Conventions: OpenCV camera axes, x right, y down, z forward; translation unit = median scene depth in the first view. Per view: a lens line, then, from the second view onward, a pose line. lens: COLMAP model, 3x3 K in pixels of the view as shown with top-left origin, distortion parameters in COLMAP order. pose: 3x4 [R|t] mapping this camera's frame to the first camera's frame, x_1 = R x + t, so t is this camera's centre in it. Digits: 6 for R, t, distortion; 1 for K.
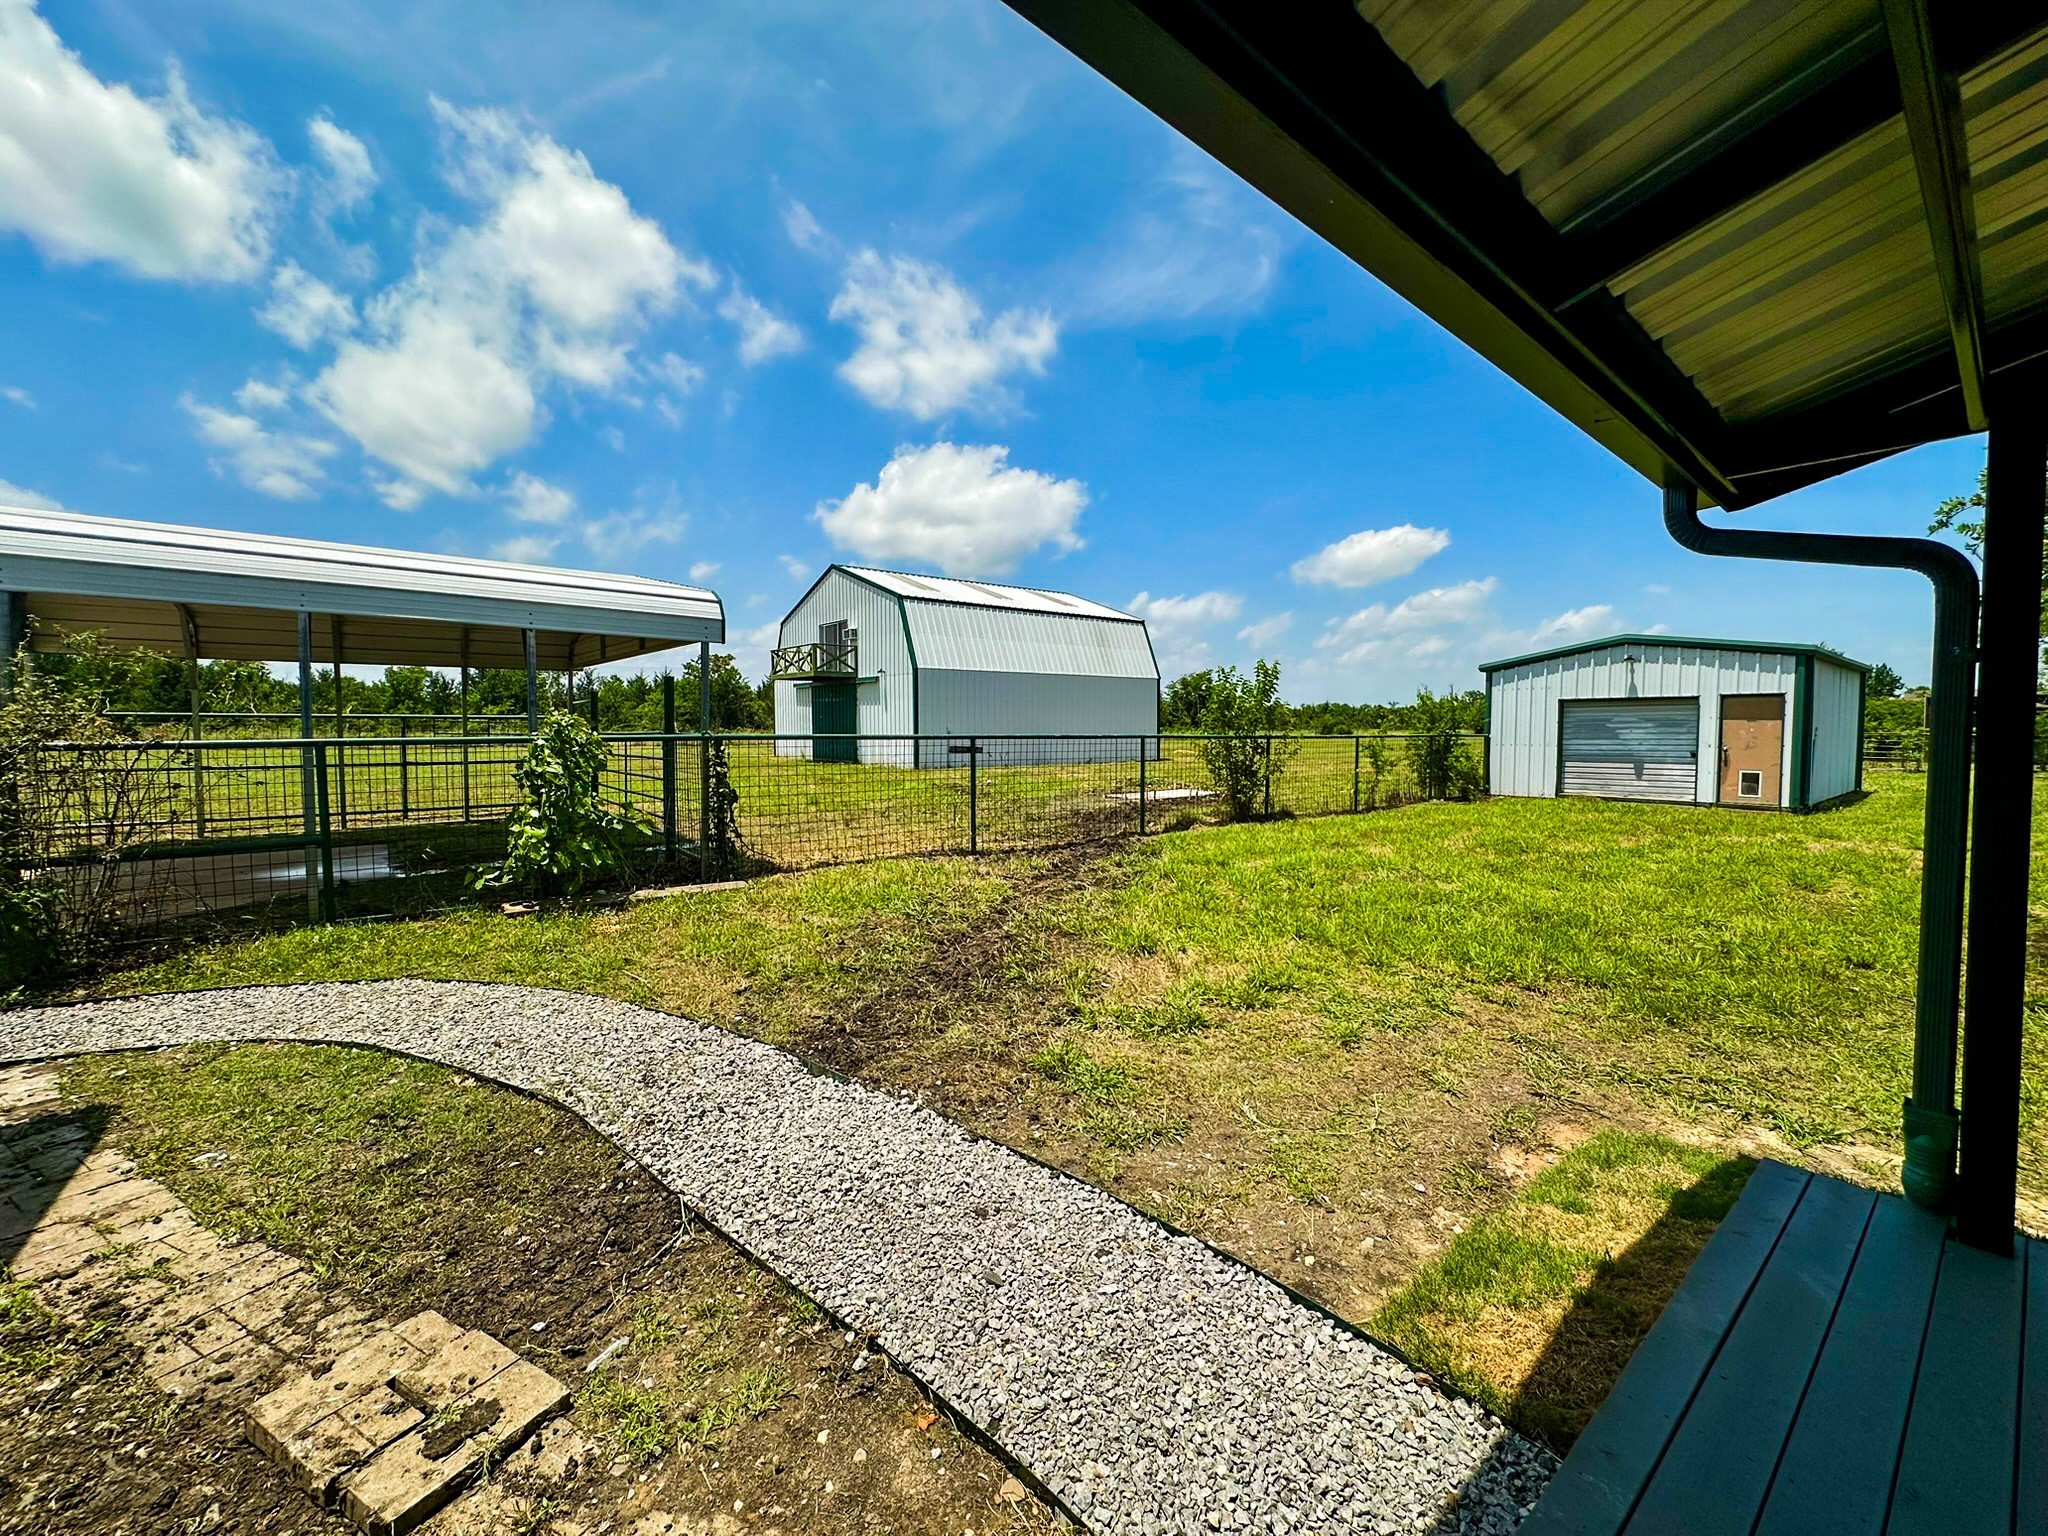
lens RADIAL K [[817.1, 0, 1016.6], [0, 817.1, 767.7], [0, 0, 1]] dist [-0.001646, -0.000095]
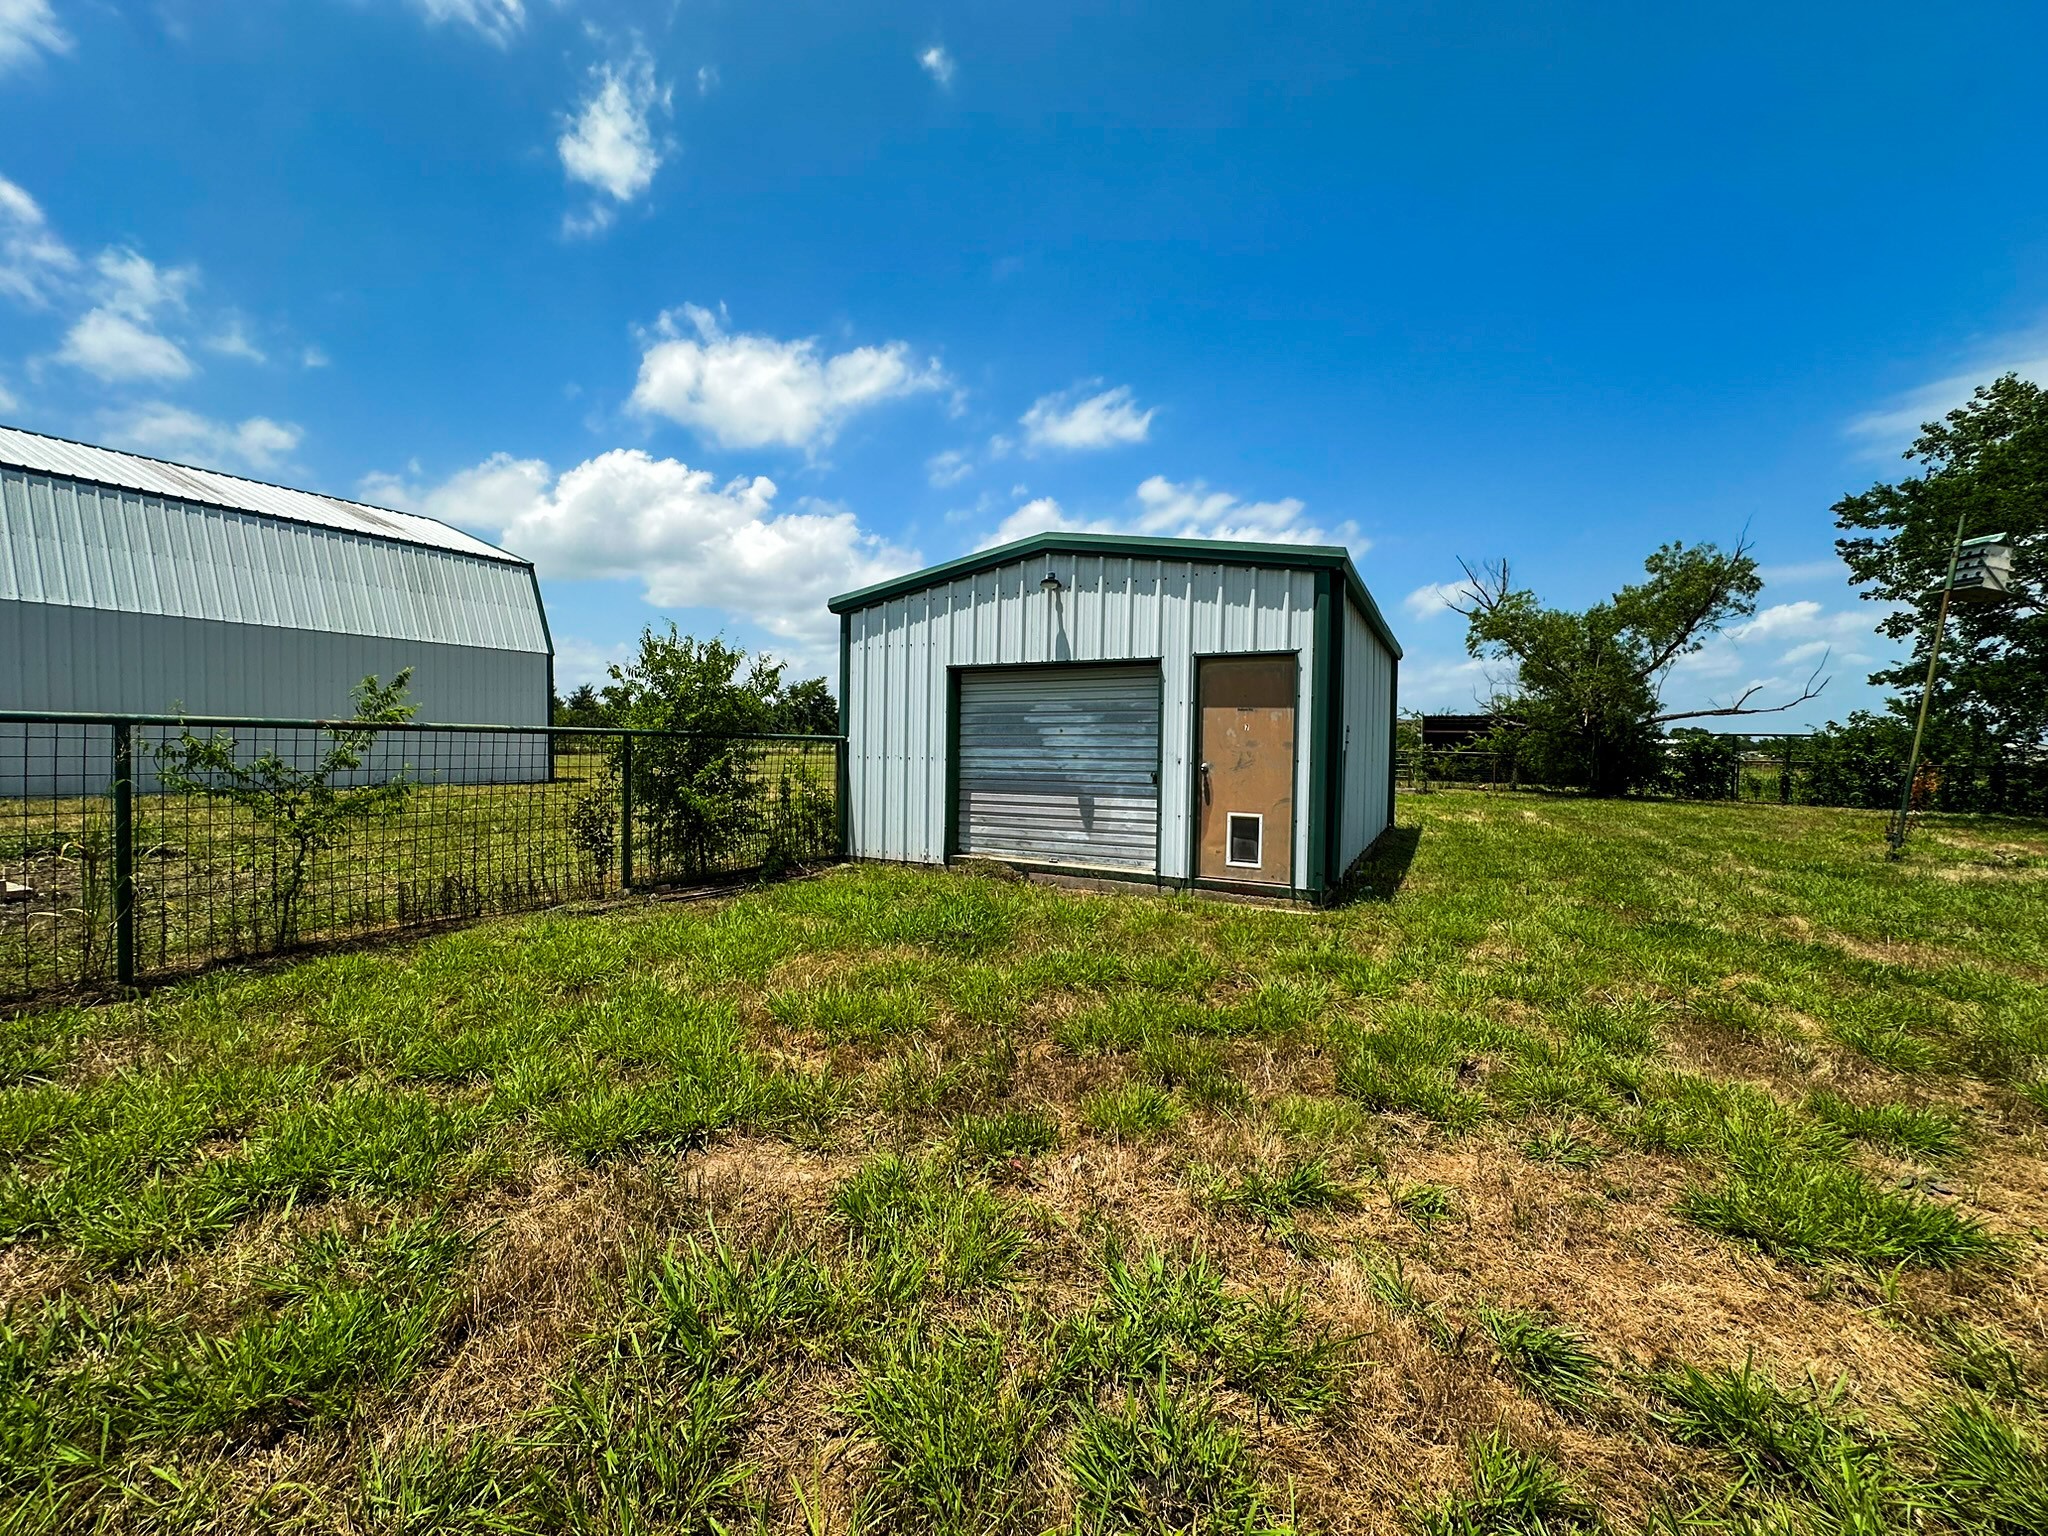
lens RADIAL K [[817.1, 0, 1016.6], [0, 817.1, 767.7], [0, 0, 1]] dist [-0.001646, -0.000095]
pose [[0.924501, 0.004639, 0.381152, 0.537848], [0.003365, 0.999788, -0.020331, -0.012337], [-0.381165, 0.020079, 0.924289, 0.550606]]
